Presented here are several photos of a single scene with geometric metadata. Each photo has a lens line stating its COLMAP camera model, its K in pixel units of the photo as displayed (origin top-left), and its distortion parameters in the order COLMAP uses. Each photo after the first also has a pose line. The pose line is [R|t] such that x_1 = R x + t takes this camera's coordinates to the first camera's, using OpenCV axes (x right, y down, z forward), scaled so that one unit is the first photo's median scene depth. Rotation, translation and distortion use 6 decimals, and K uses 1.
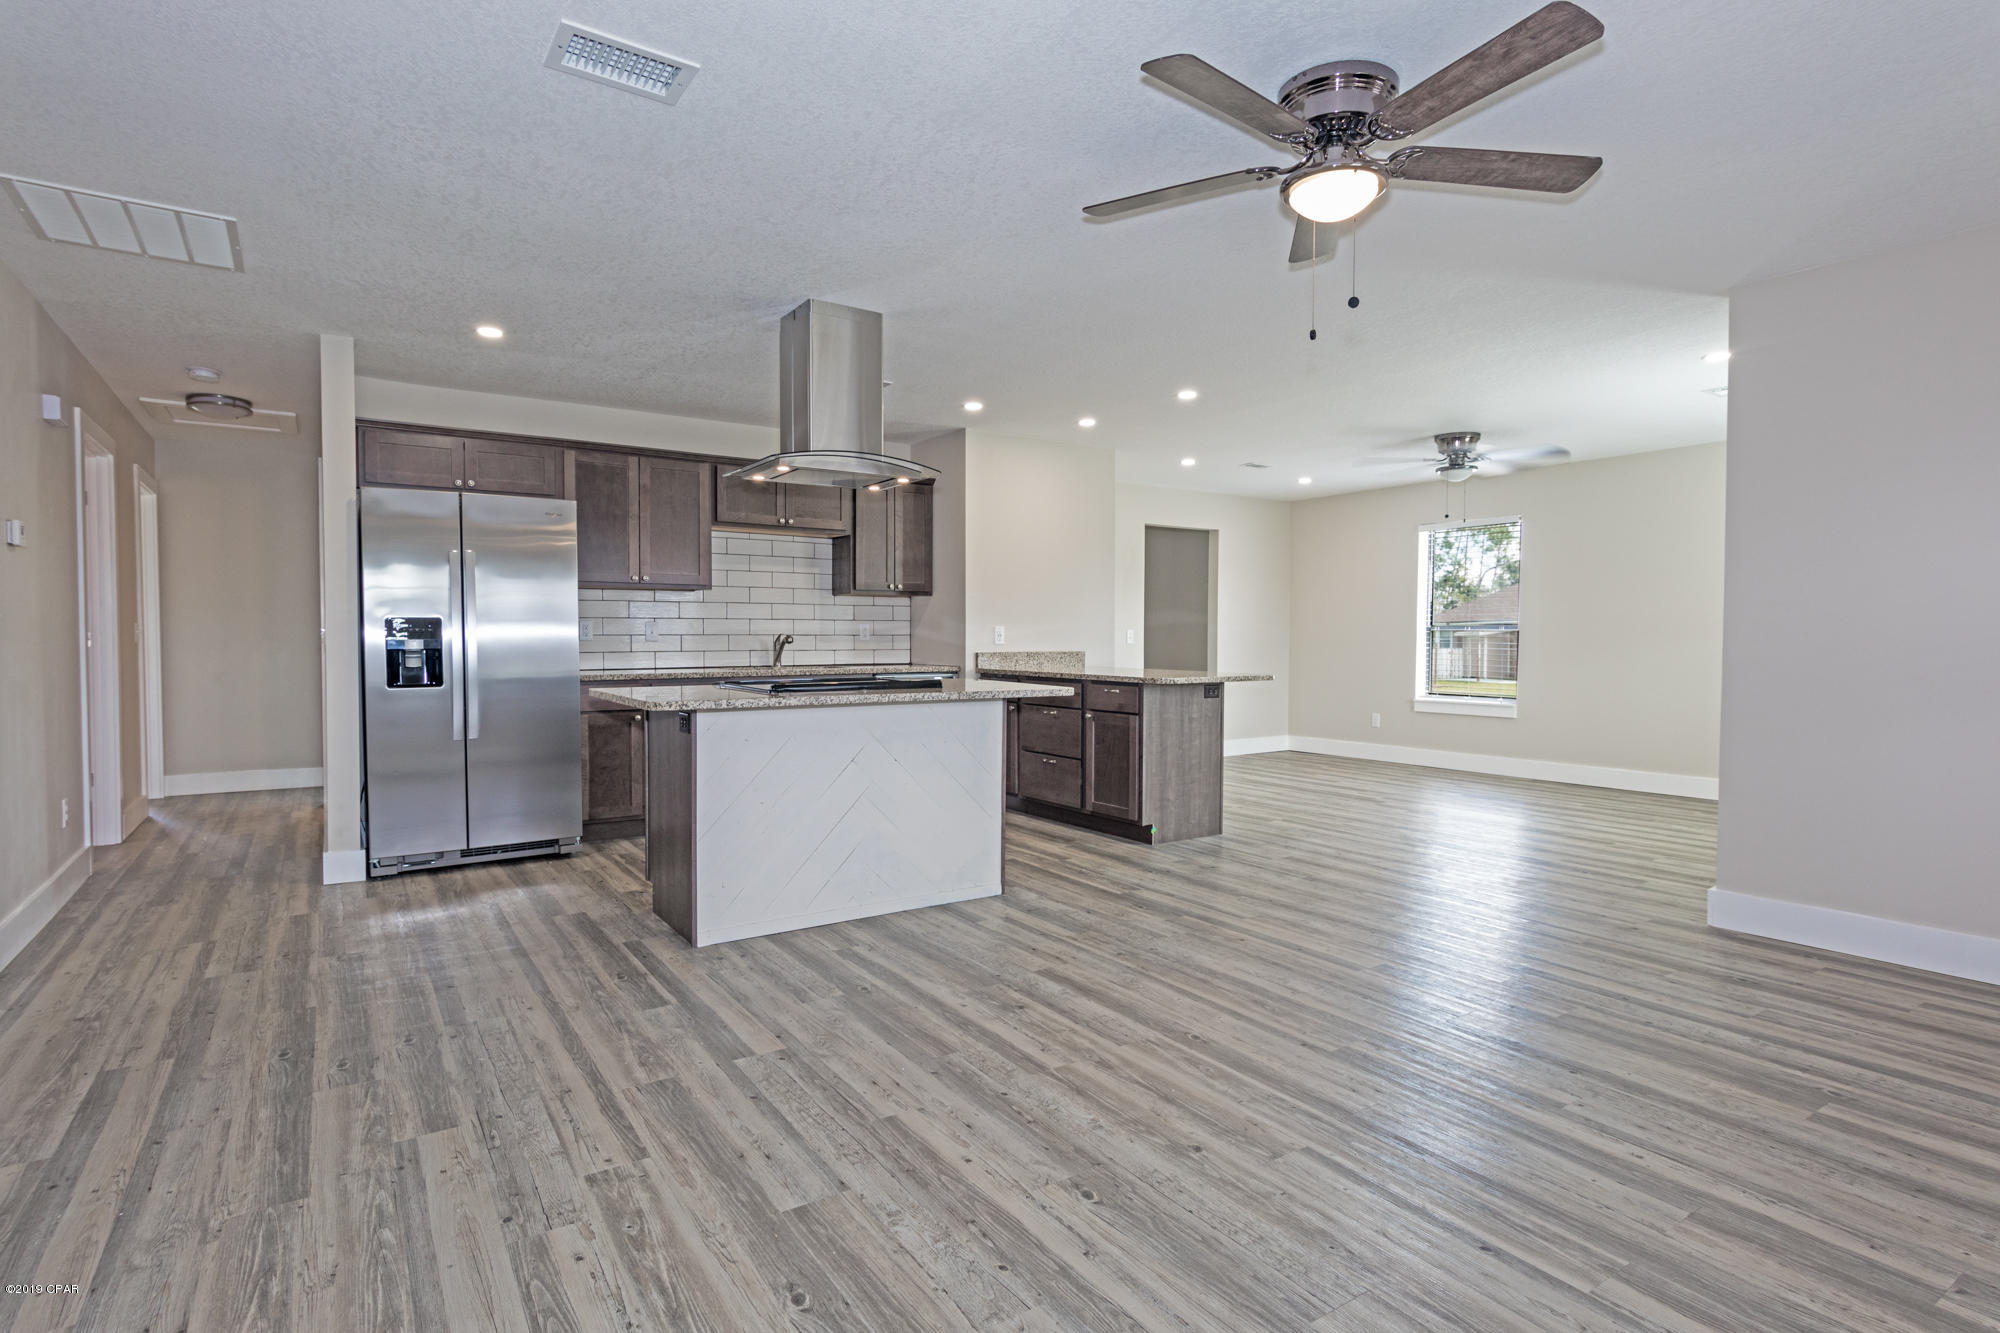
lens RADIAL K [[1002.8, 0, 996.4], [0, 1002.8, 662.2], [0, 0, 1]] dist [0.000752, 0.000572]
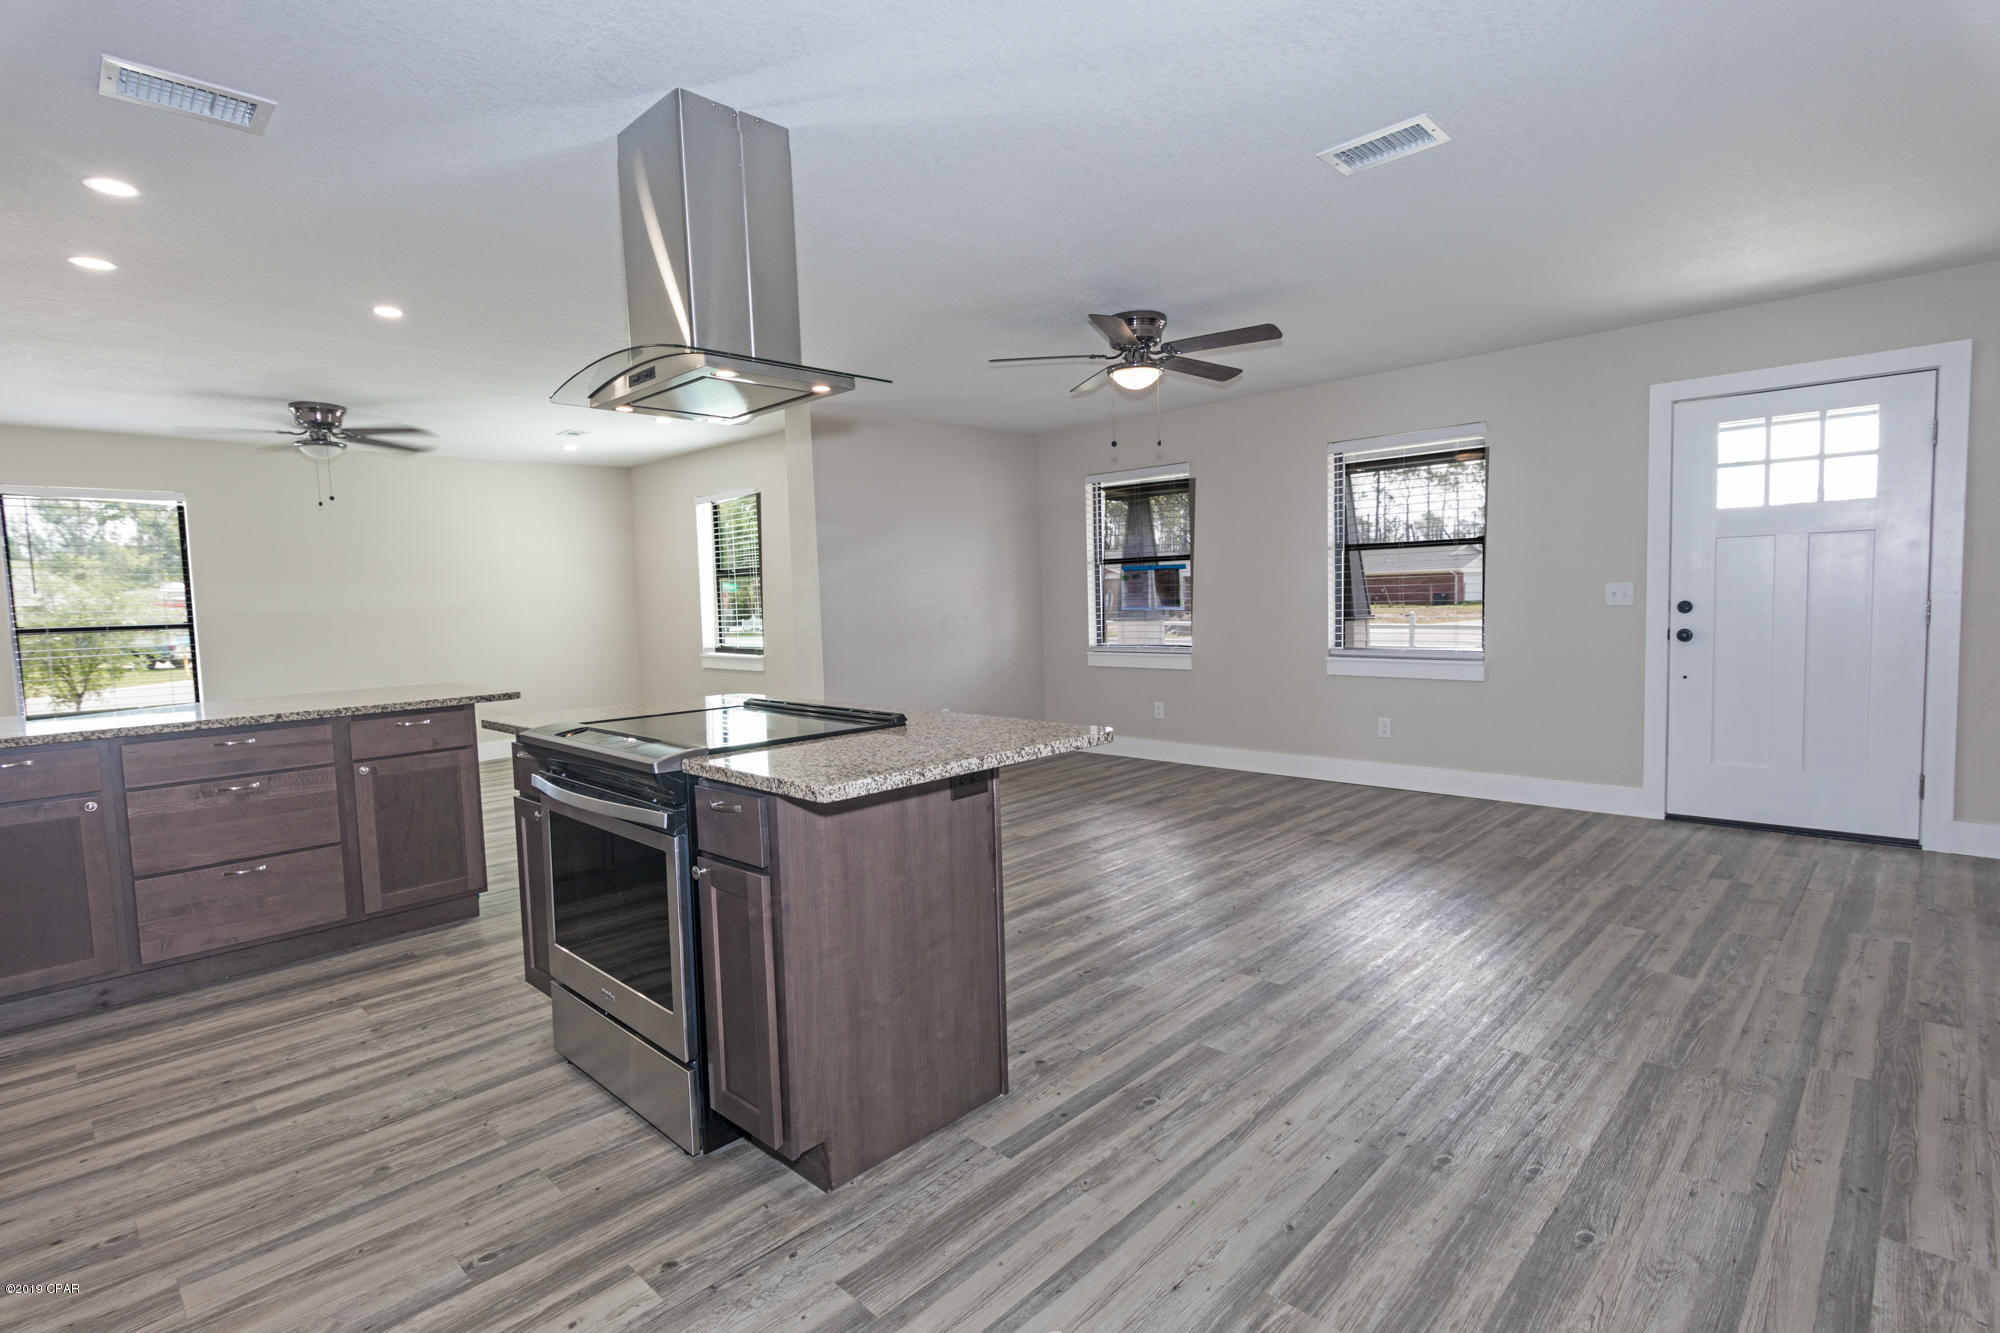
lens RADIAL K [[961.0, 0, 995.3], [0, 961.0, 667.5], [0, 0, 1]] dist [0.001027, 0.000127]
pose [[-0.207338, -0.070992, 0.975690, -0.884043], [0.056956, 0.994796, 0.084486, -0.062244], [-0.976610, 0.073089, -0.202215, 1.065824]]
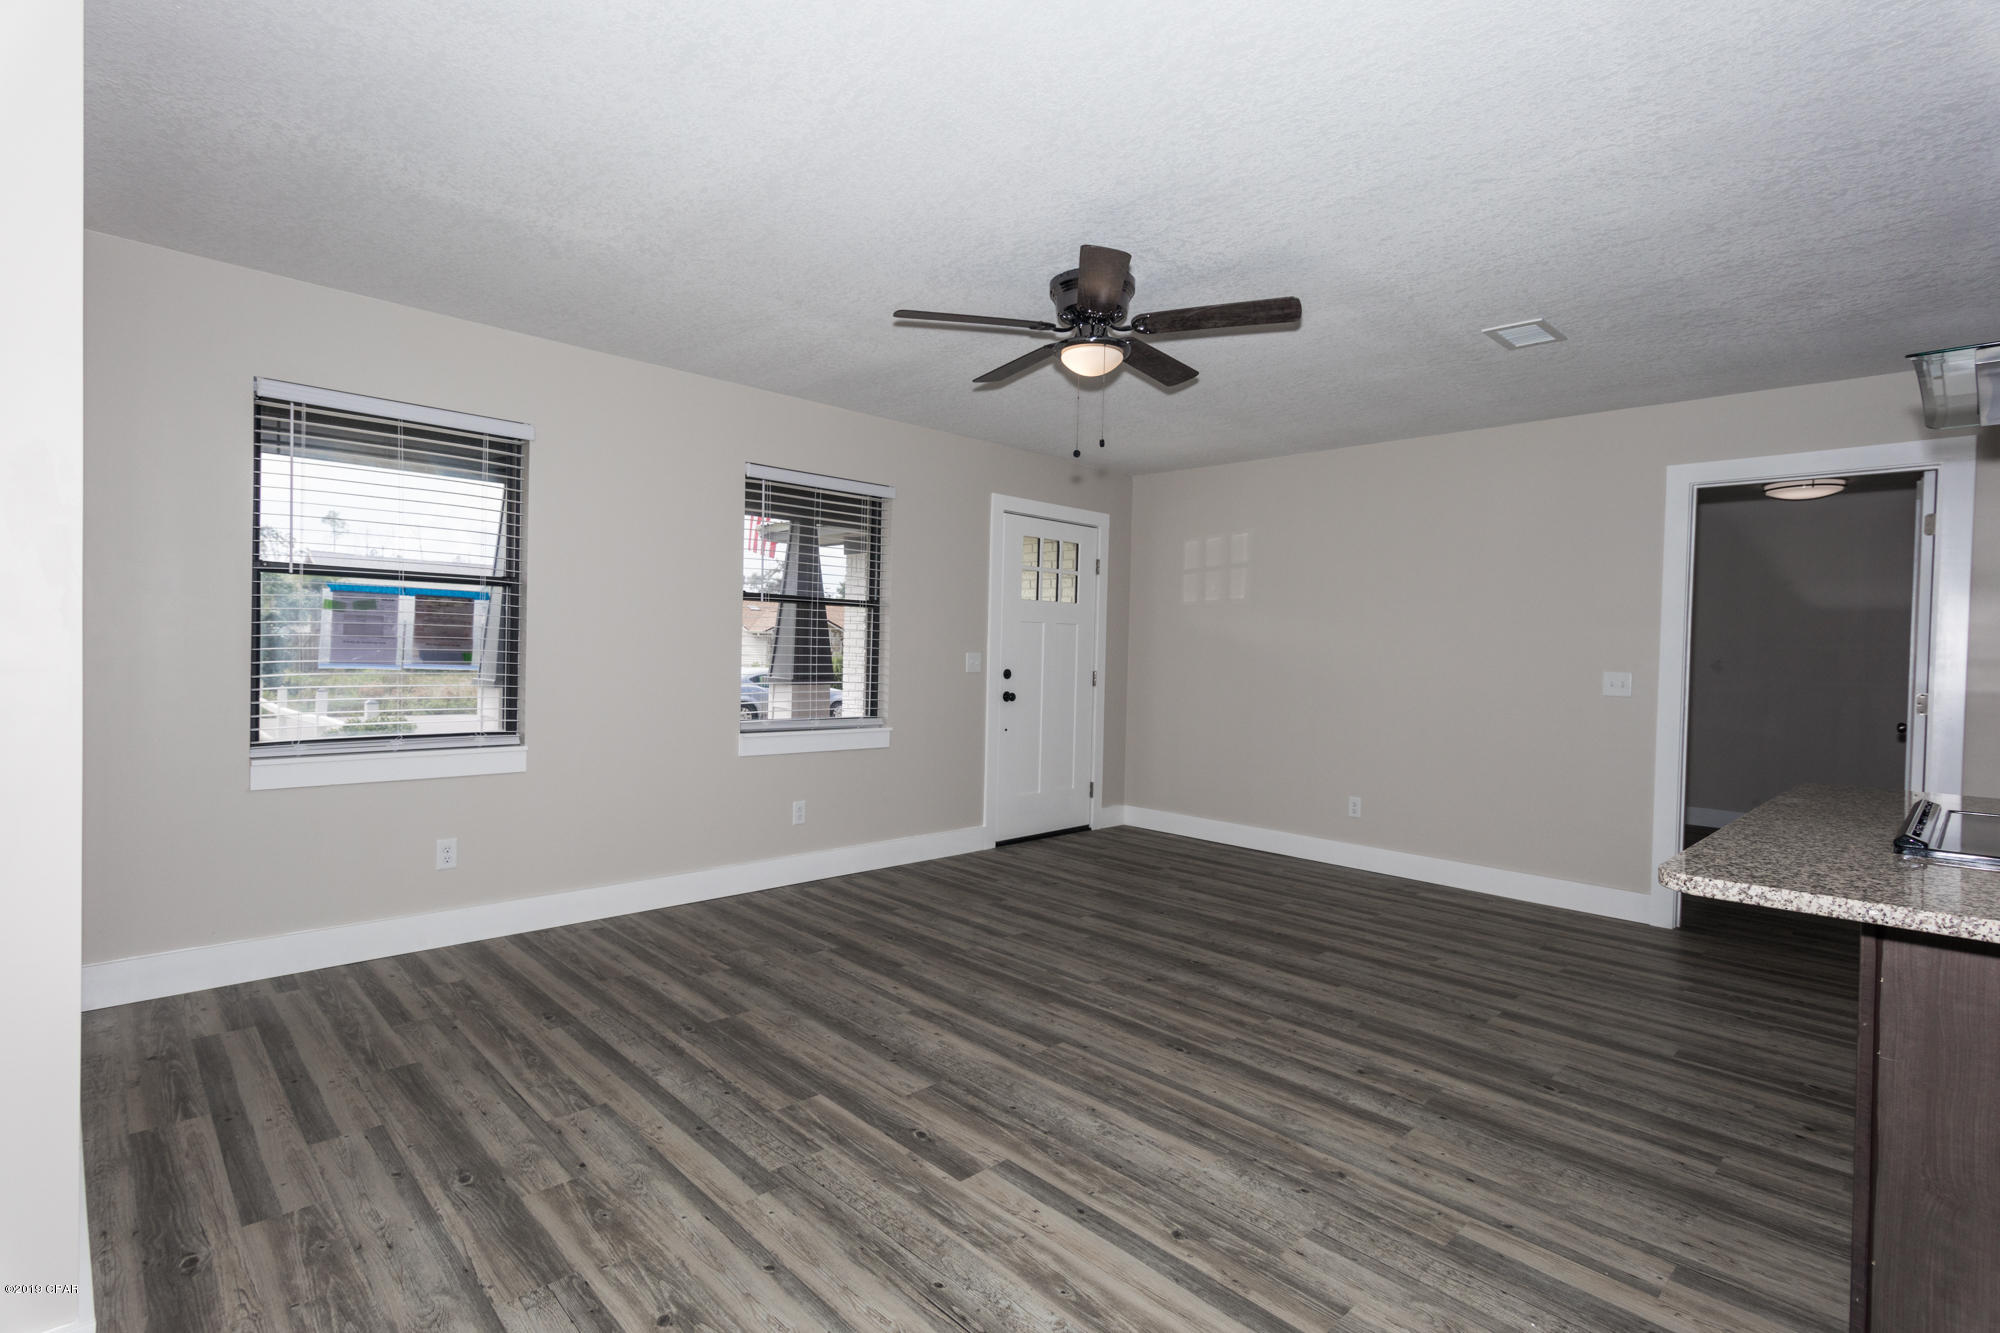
lens RADIAL K [[961.0, 0, 993.6], [0, 961.0, 665.0], [0, 0, 1]] dist [0.001027, 0.000127]
pose [[-0.984199, -0.023832, -0.175454, 0.442069], [-0.032007, 0.998523, 0.043911, -0.067172], [0.174148, 0.048833, -0.983508, 1.471546]]
